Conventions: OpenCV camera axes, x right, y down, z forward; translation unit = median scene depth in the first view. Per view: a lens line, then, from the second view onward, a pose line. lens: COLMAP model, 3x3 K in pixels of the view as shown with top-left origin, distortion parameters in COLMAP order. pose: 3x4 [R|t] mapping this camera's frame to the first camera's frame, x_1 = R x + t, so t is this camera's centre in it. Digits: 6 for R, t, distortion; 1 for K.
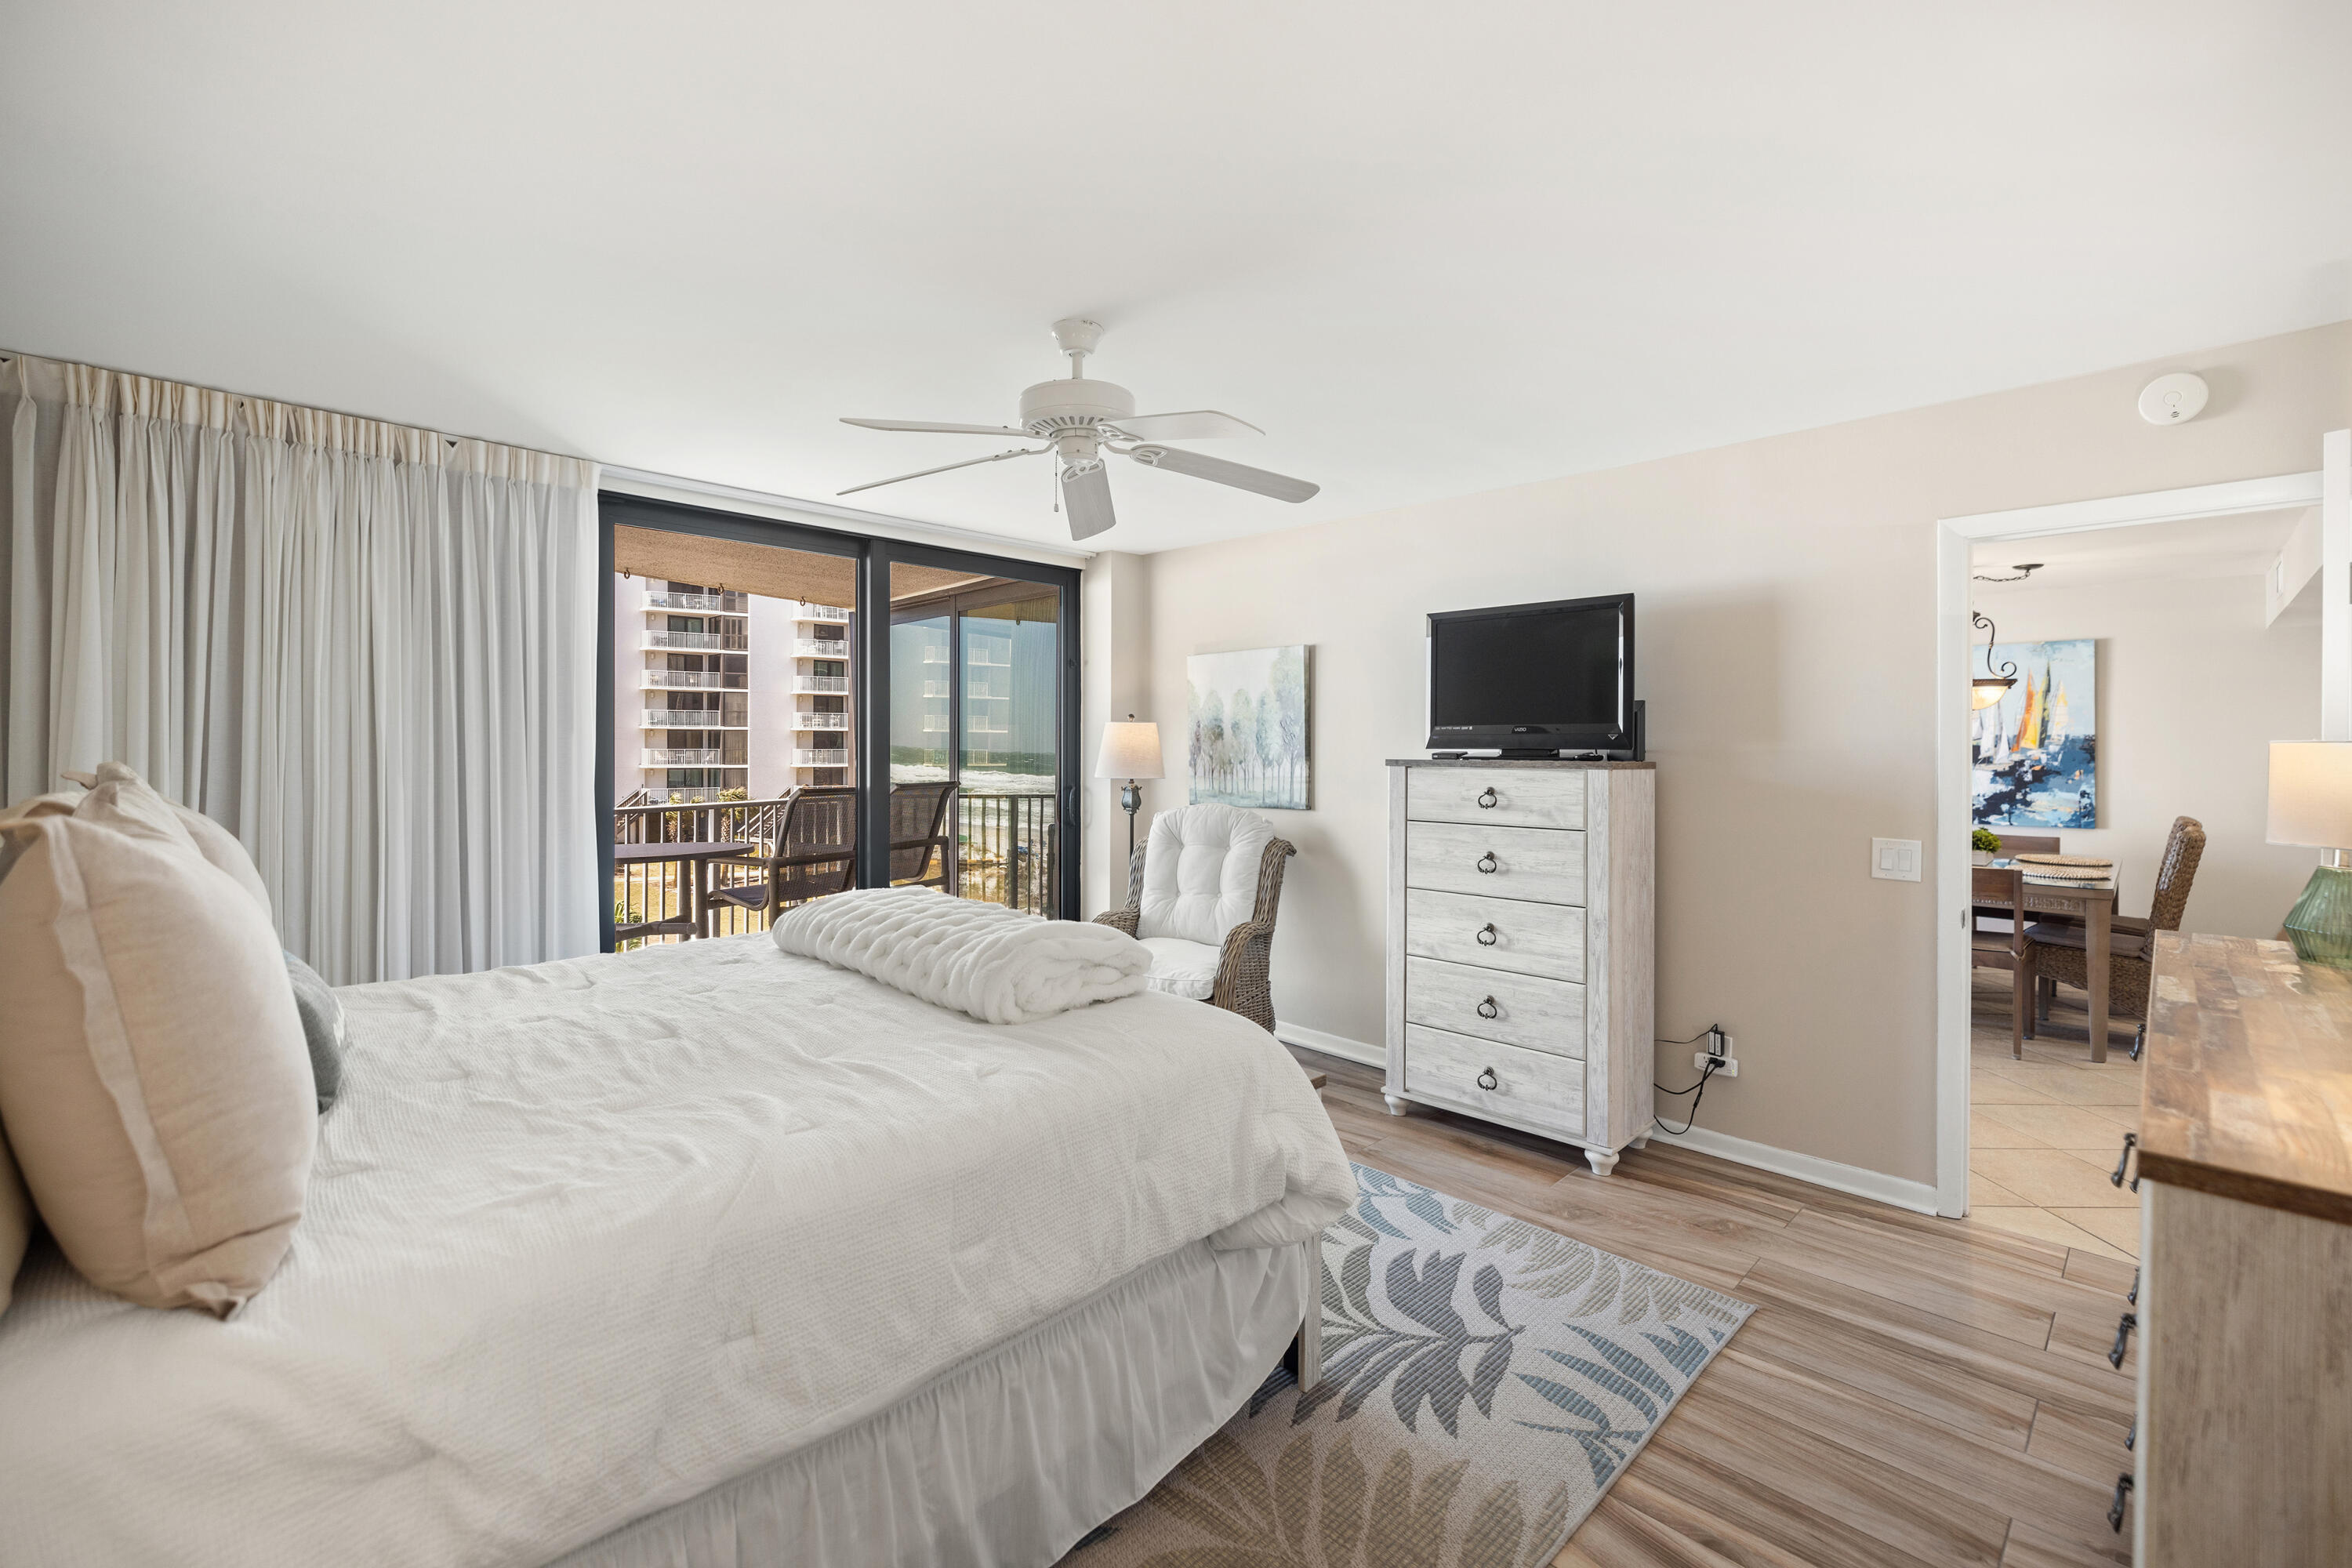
lens RADIAL K [[1006.1, 0, 1205.2], [0, 1006.1, 753.9], [0, 0, 1]] dist [-0.002352, 0.000703]
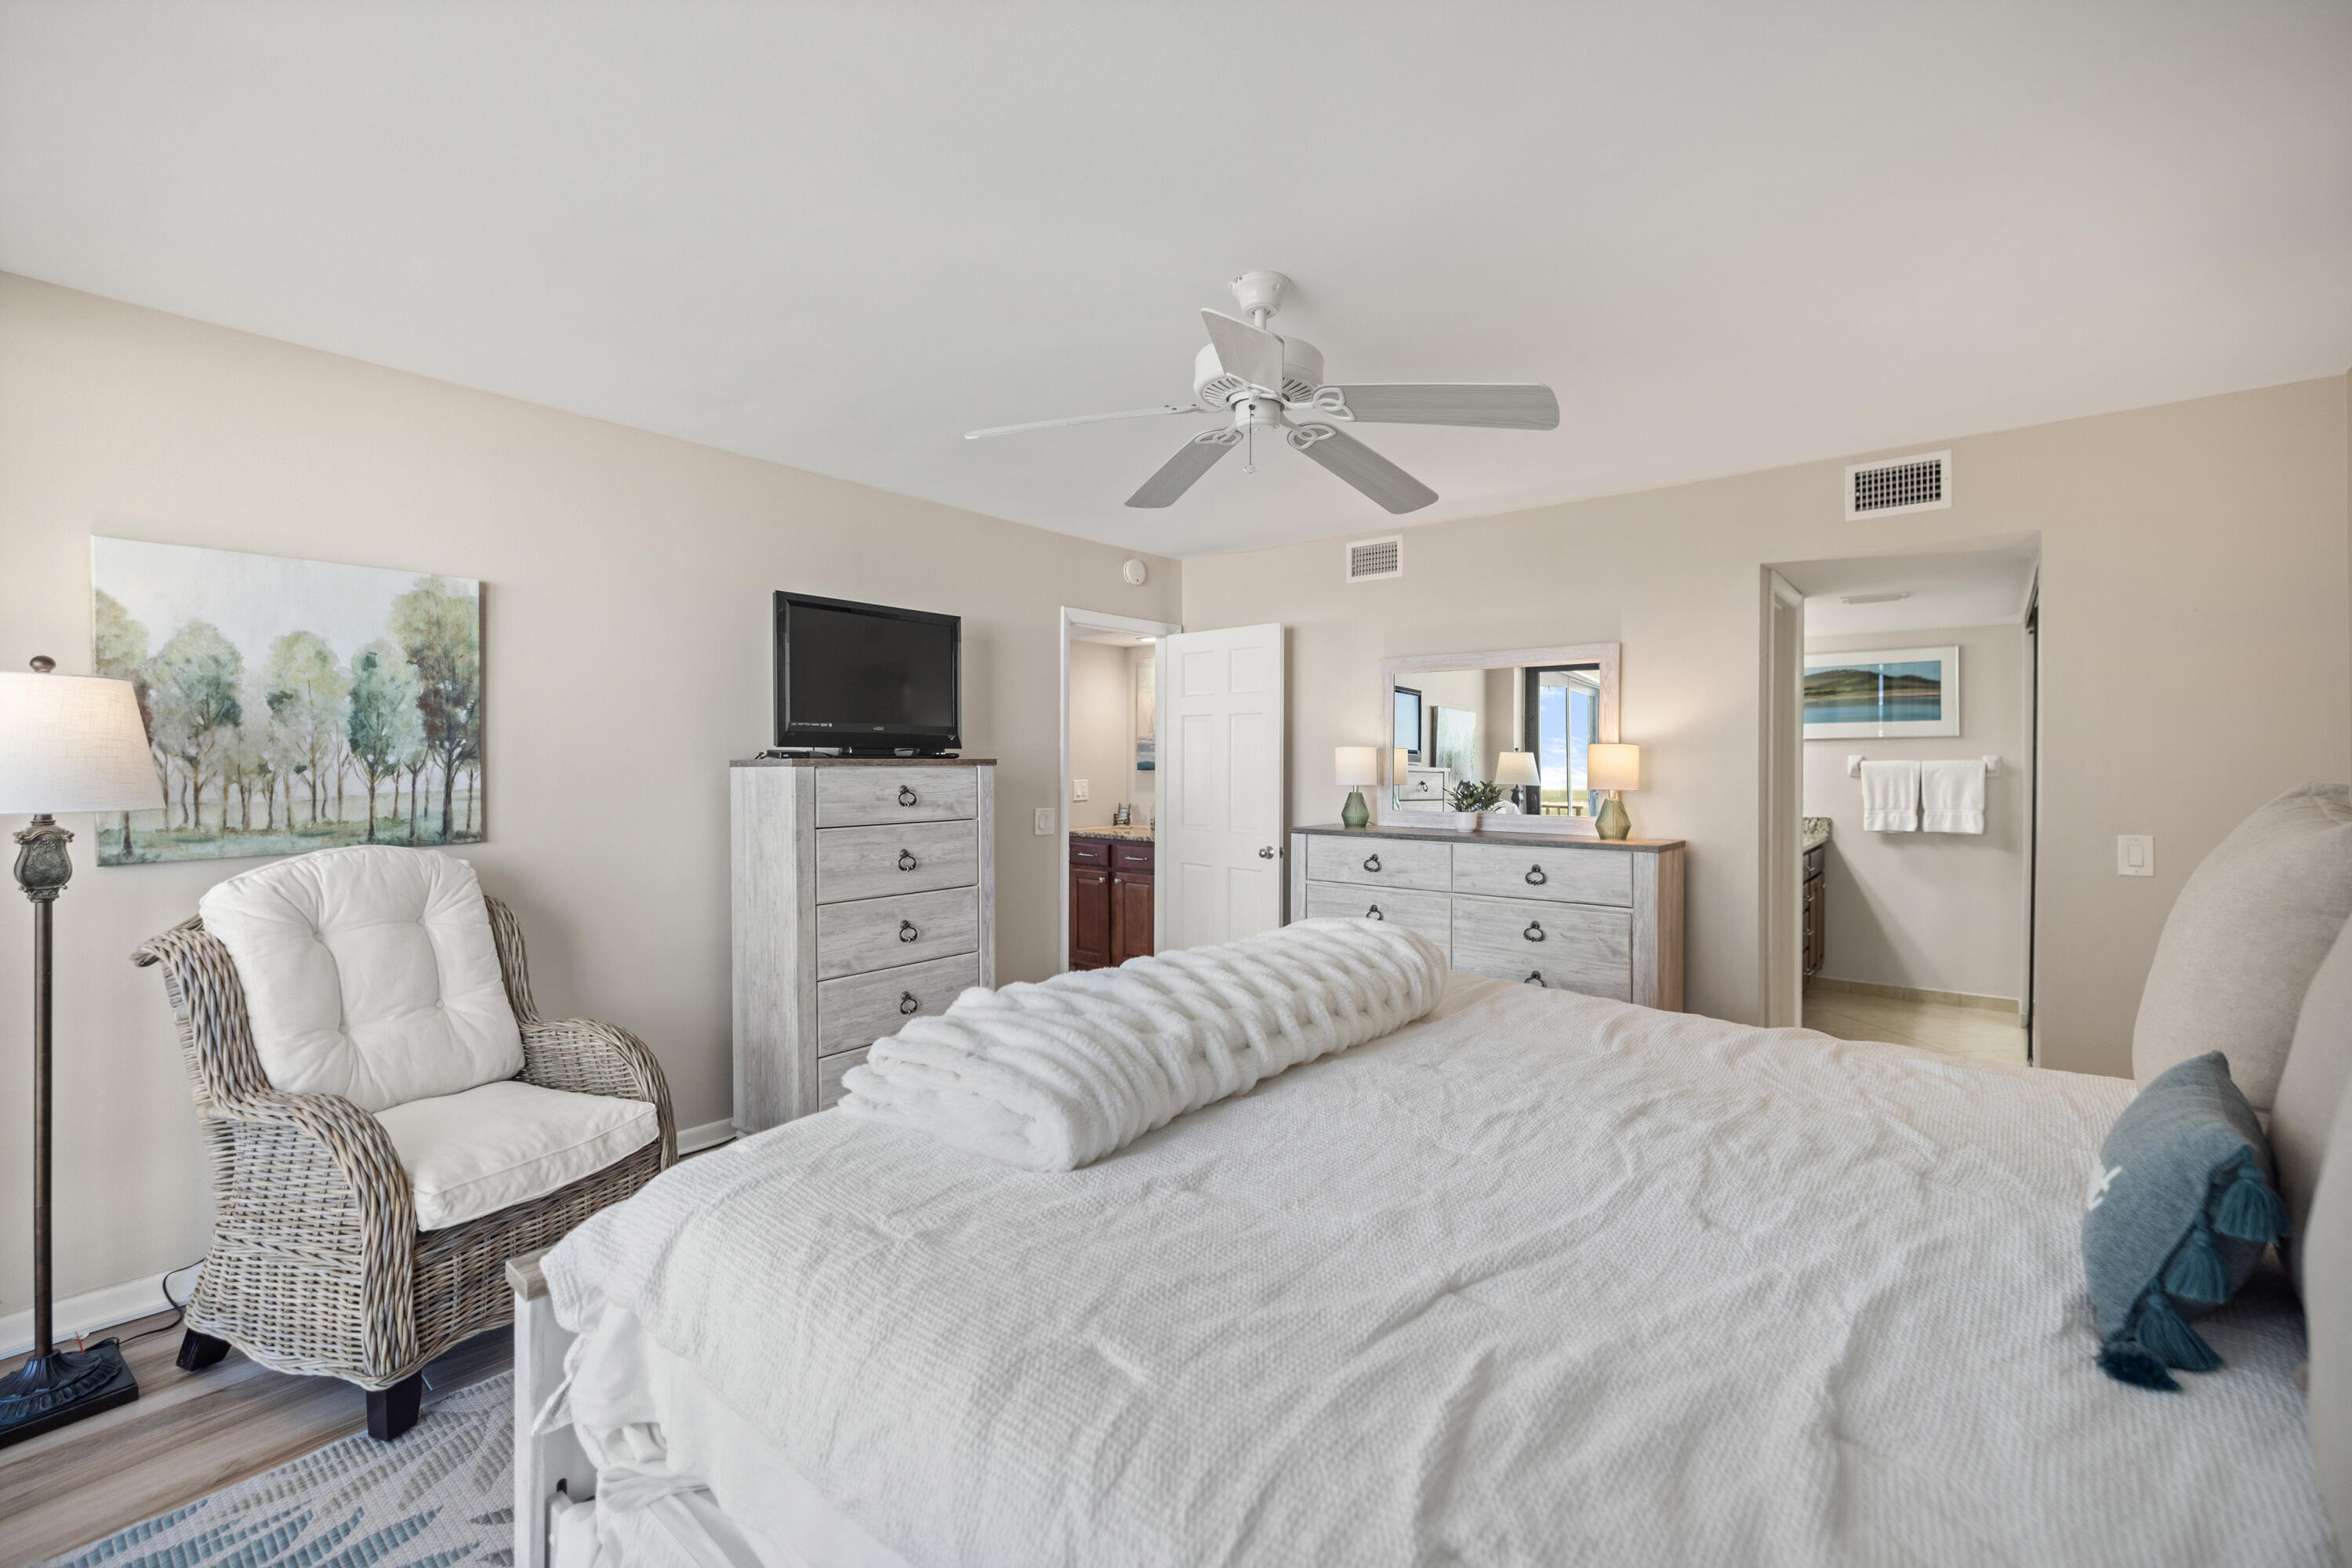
lens RADIAL K [[962.7, 0, 1177.8], [0, 962.7, 771.4], [0, 0, 1]] dist [-0.014414, -0.000176]
pose [[-0.071239, -0.015892, 0.997333, -0.651907], [0.004254, 0.999859, 0.016236, 0.004491], [-0.997450, 0.005399, -0.071161, 0.747605]]
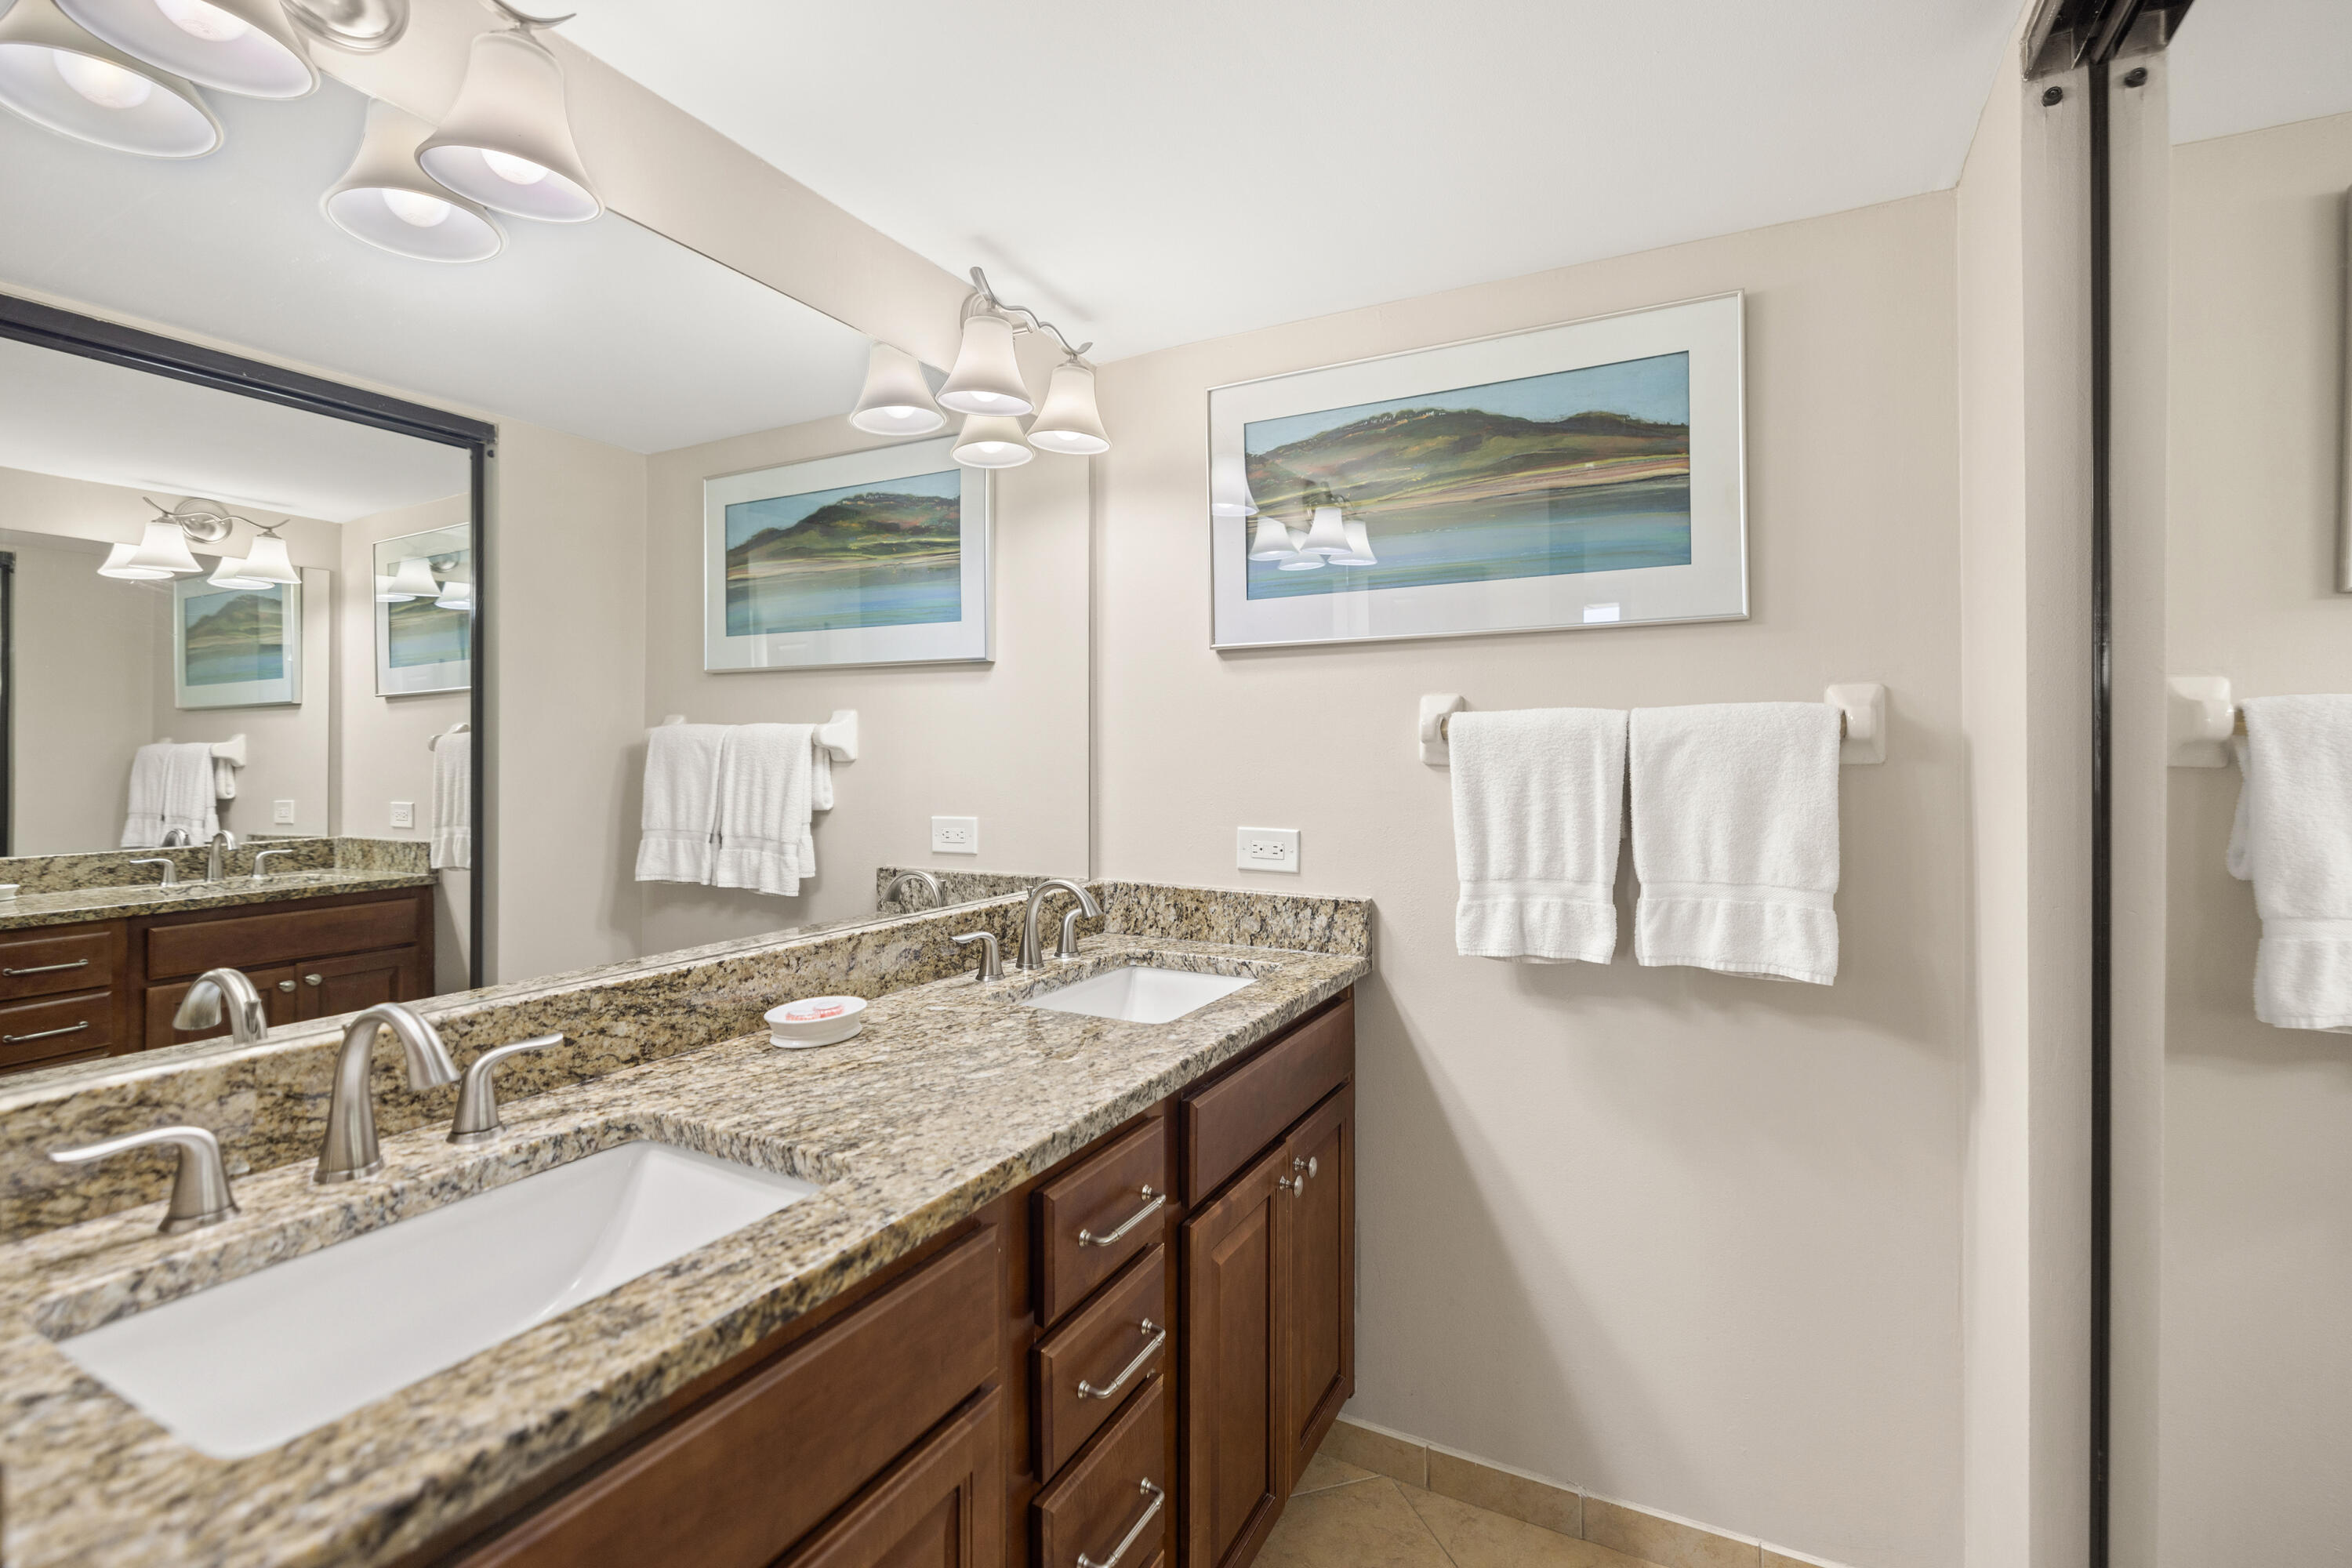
lens RADIAL K [[1006.1, 0, 1213.3], [0, 1006.1, 750.3], [0, 0, 1]] dist [-0.002352, 0.000703]
pose [[-0.300402, -0.007176, 0.953786, -0.386954], [0.004351, 0.999951, 0.008894, 0.011323], [-0.953803, 0.006822, -0.300356, 0.503272]]
